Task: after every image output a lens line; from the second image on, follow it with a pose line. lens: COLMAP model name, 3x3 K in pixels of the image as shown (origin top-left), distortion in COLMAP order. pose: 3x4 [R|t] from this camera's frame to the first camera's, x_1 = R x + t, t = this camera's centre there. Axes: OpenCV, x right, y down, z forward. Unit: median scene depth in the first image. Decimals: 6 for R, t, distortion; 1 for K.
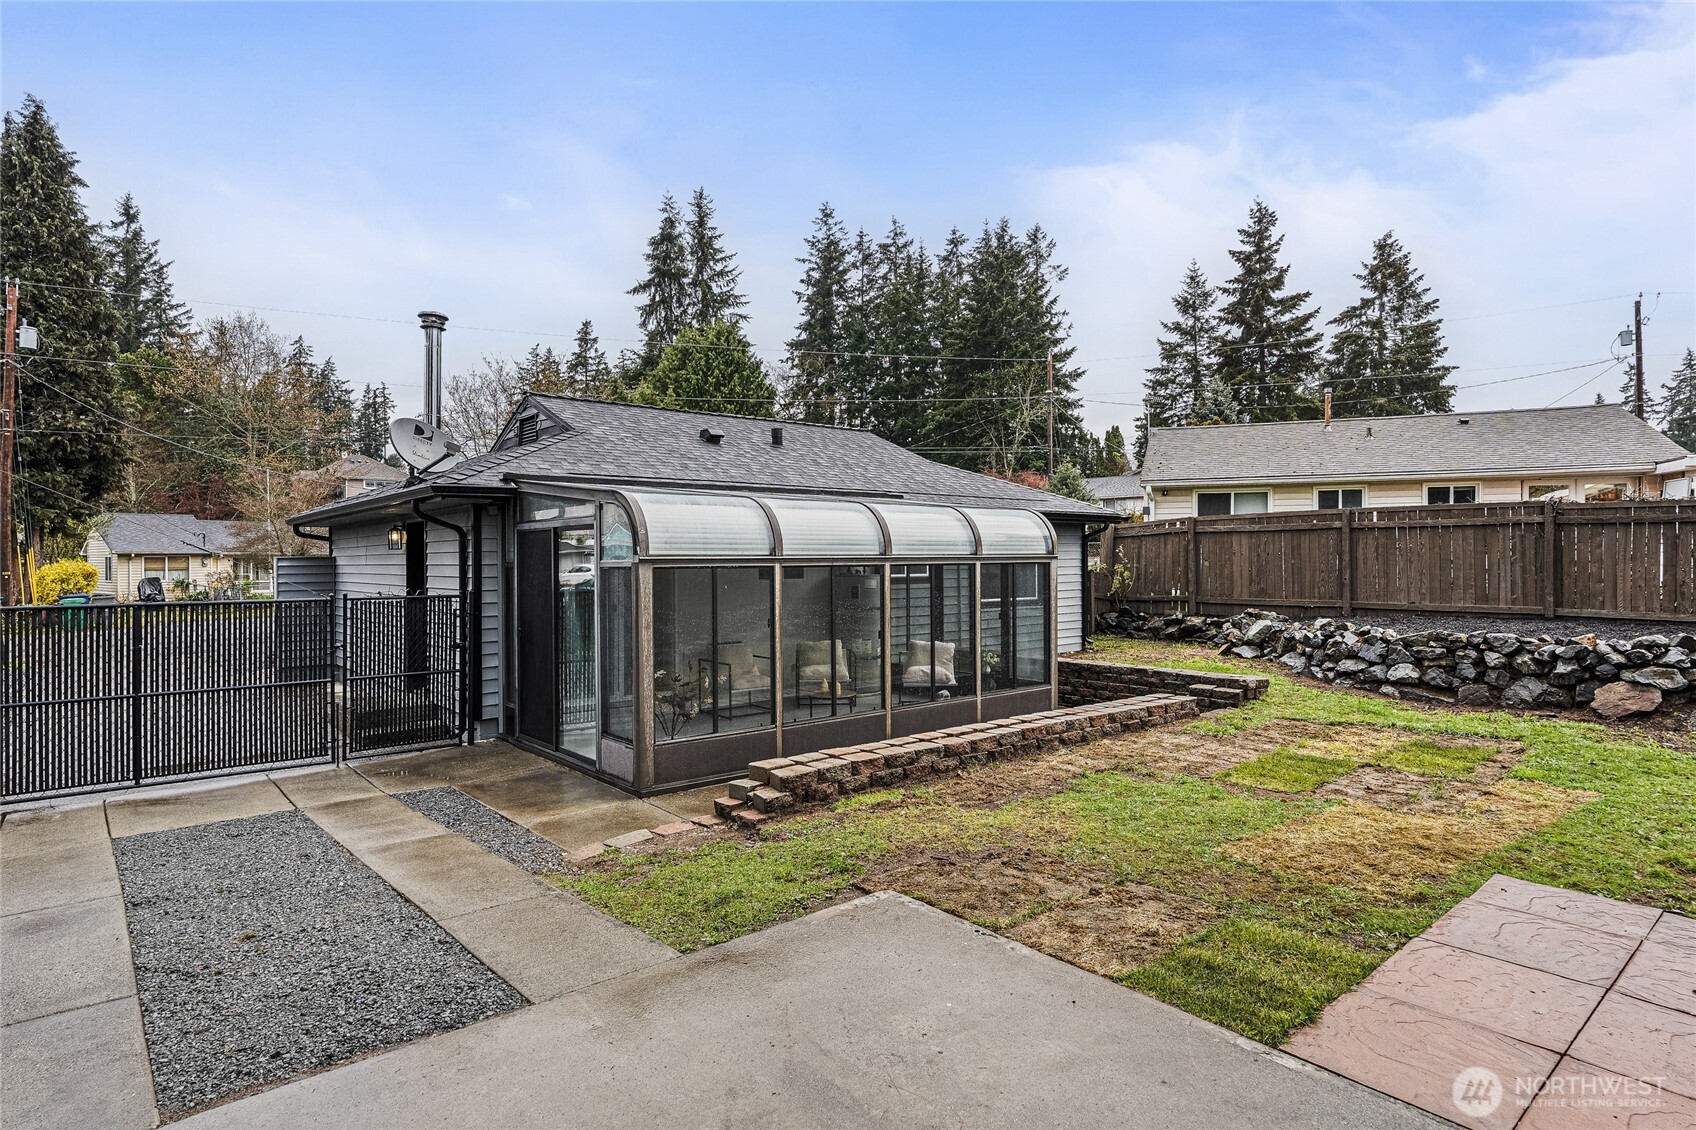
lens RADIAL K [[910.1, 0, 853.4], [0, 910.1, 554.5], [0, 0, 1]] dist [0.003141, 0.000283]
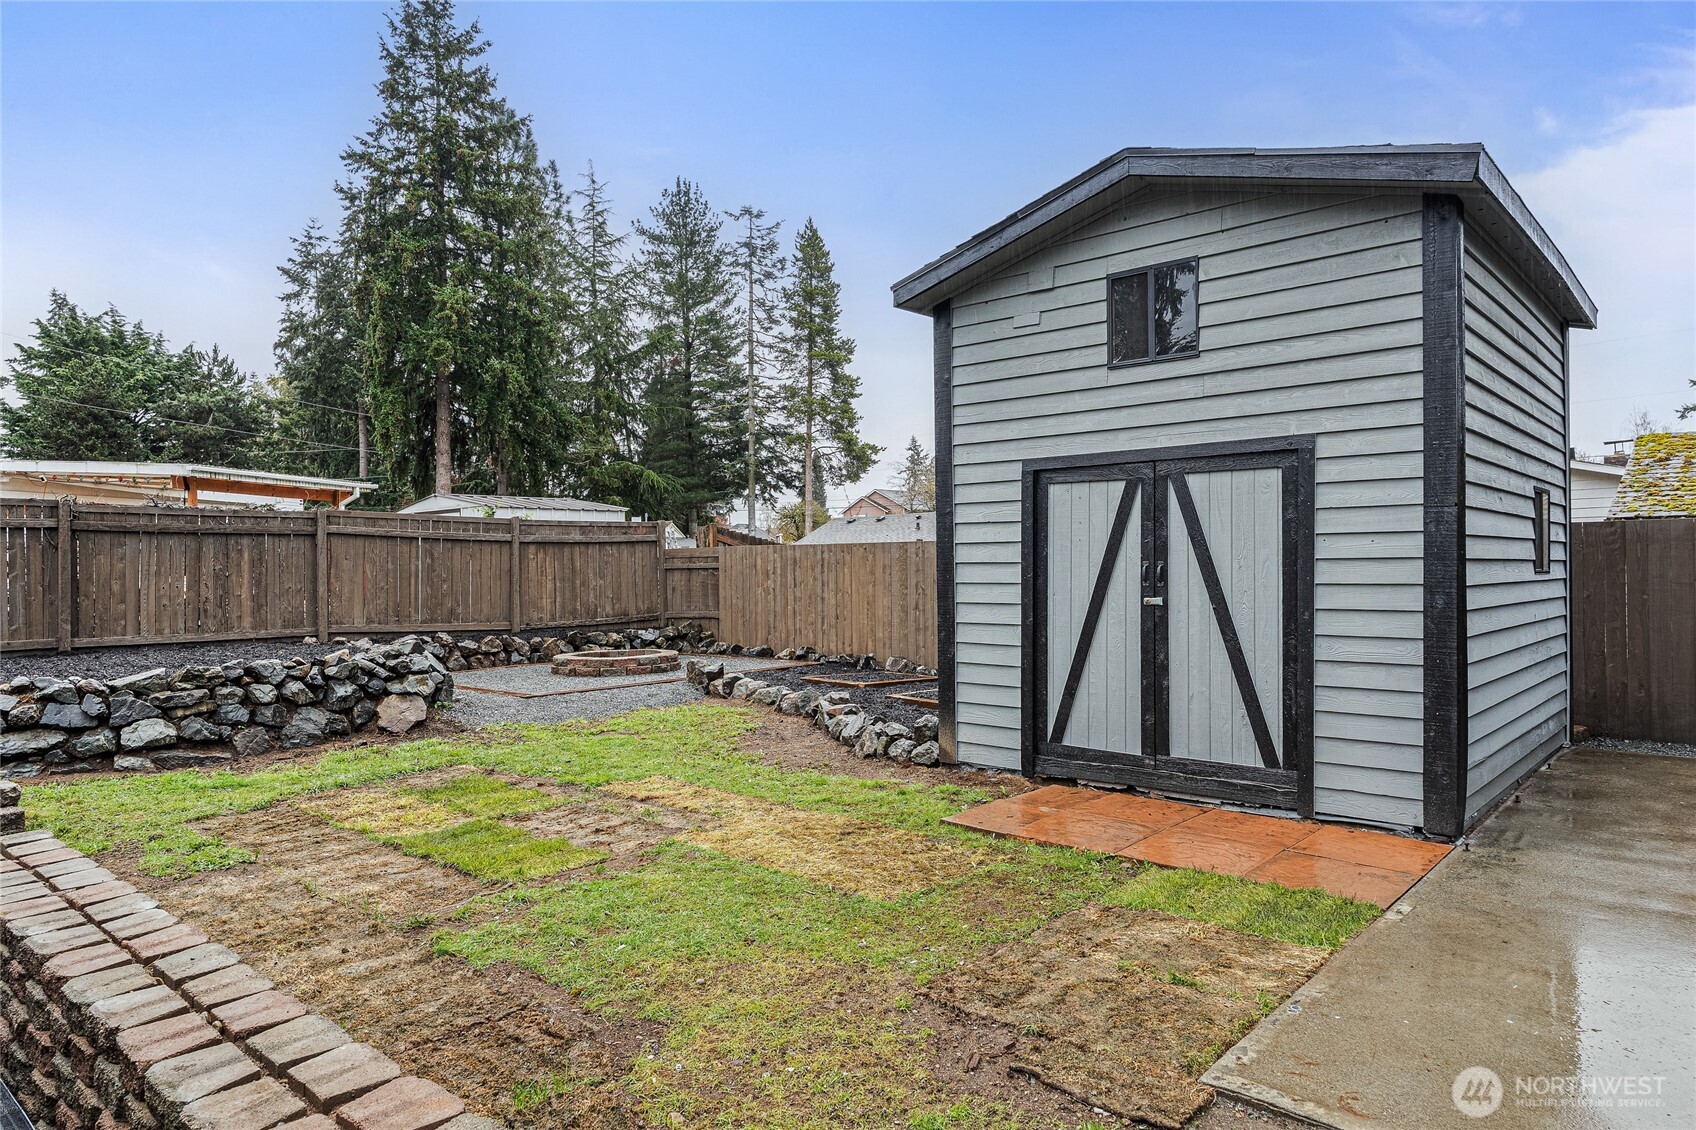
lens RADIAL K [[1056.9, 0, 846.2], [0, 1056.9, 573.2], [0, 0, 1]] dist [-0.000359, -0.000184]
pose [[-0.144935, 0.000737, 0.989441, -0.282899], [0.016886, 0.999856, 0.001729, 0.016521], [-0.989297, 0.016959, -0.144927, 0.615056]]
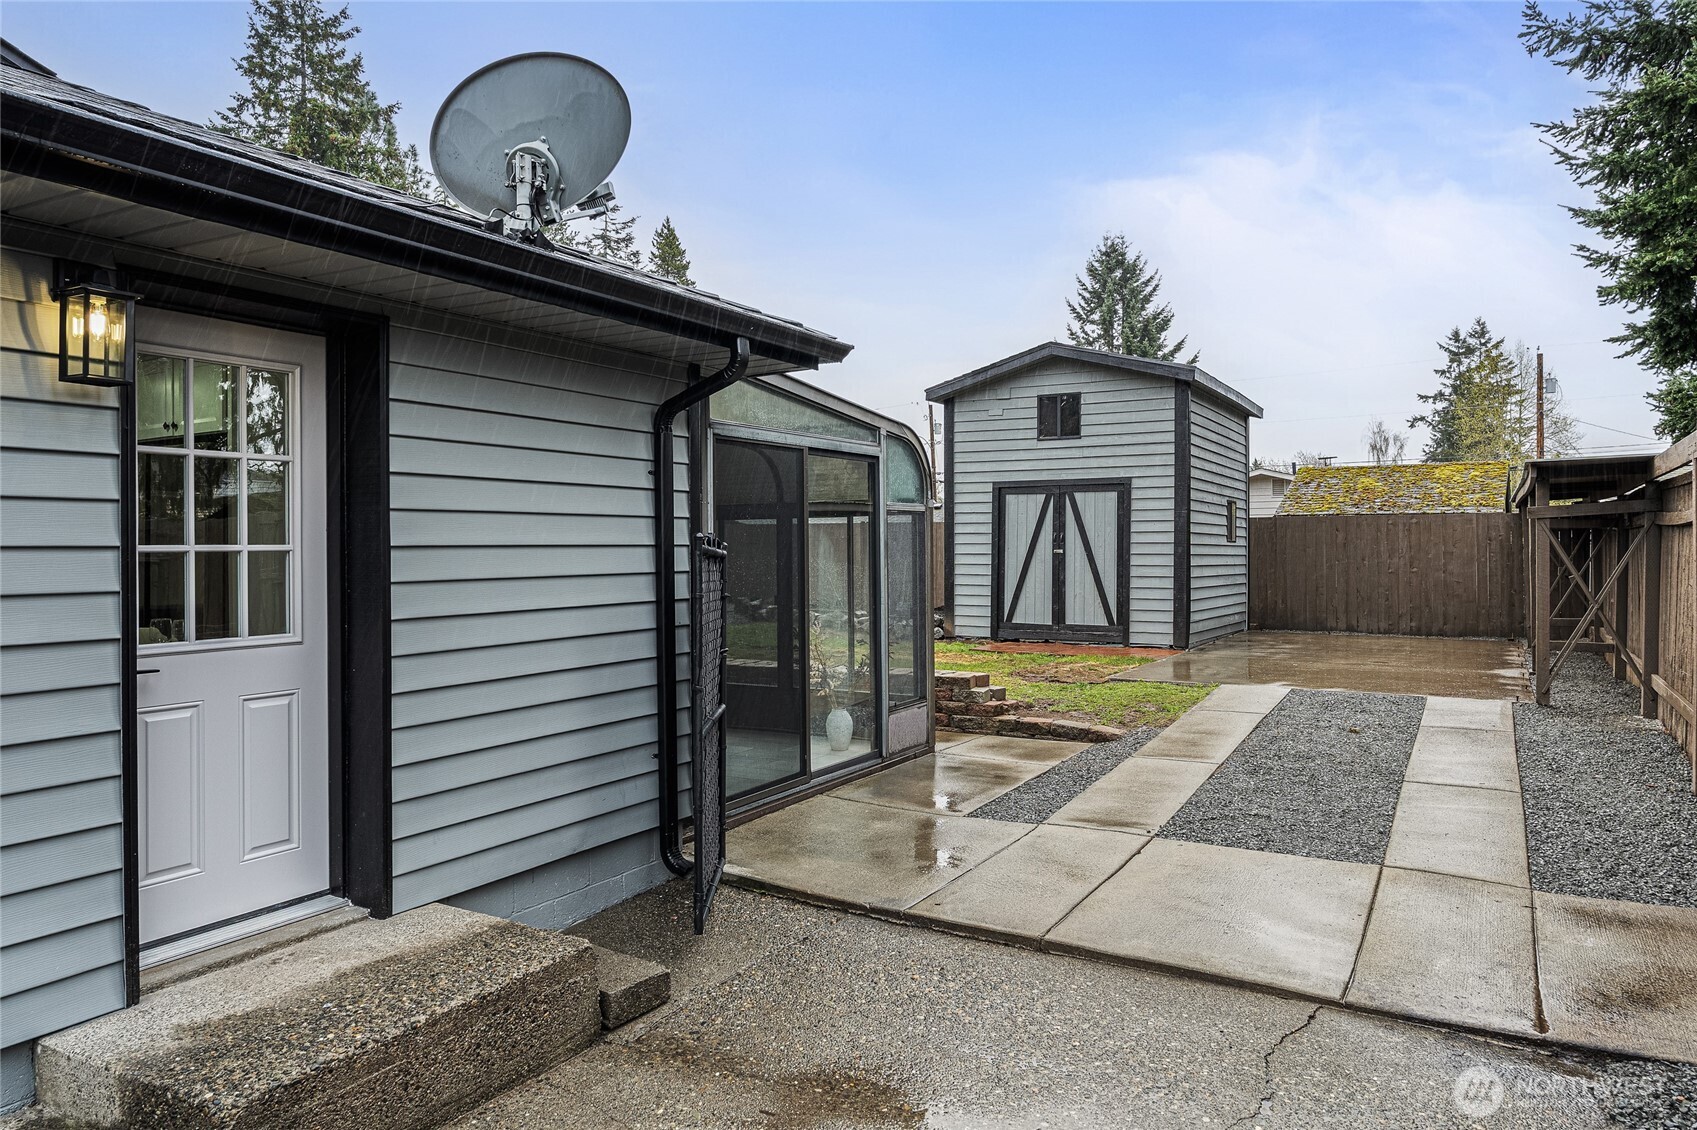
lens RADIAL K [[1101.1, 0, 854.2], [0, 1101.1, 557.1], [0, 0, 1]] dist [0.002066, 0.003398]
pose [[-0.330974, 0.000251, 0.943640, -0.899839], [0.007195, 0.999972, 0.002257, 0.038860], [-0.943612, 0.007537, -0.330967, 1.037288]]
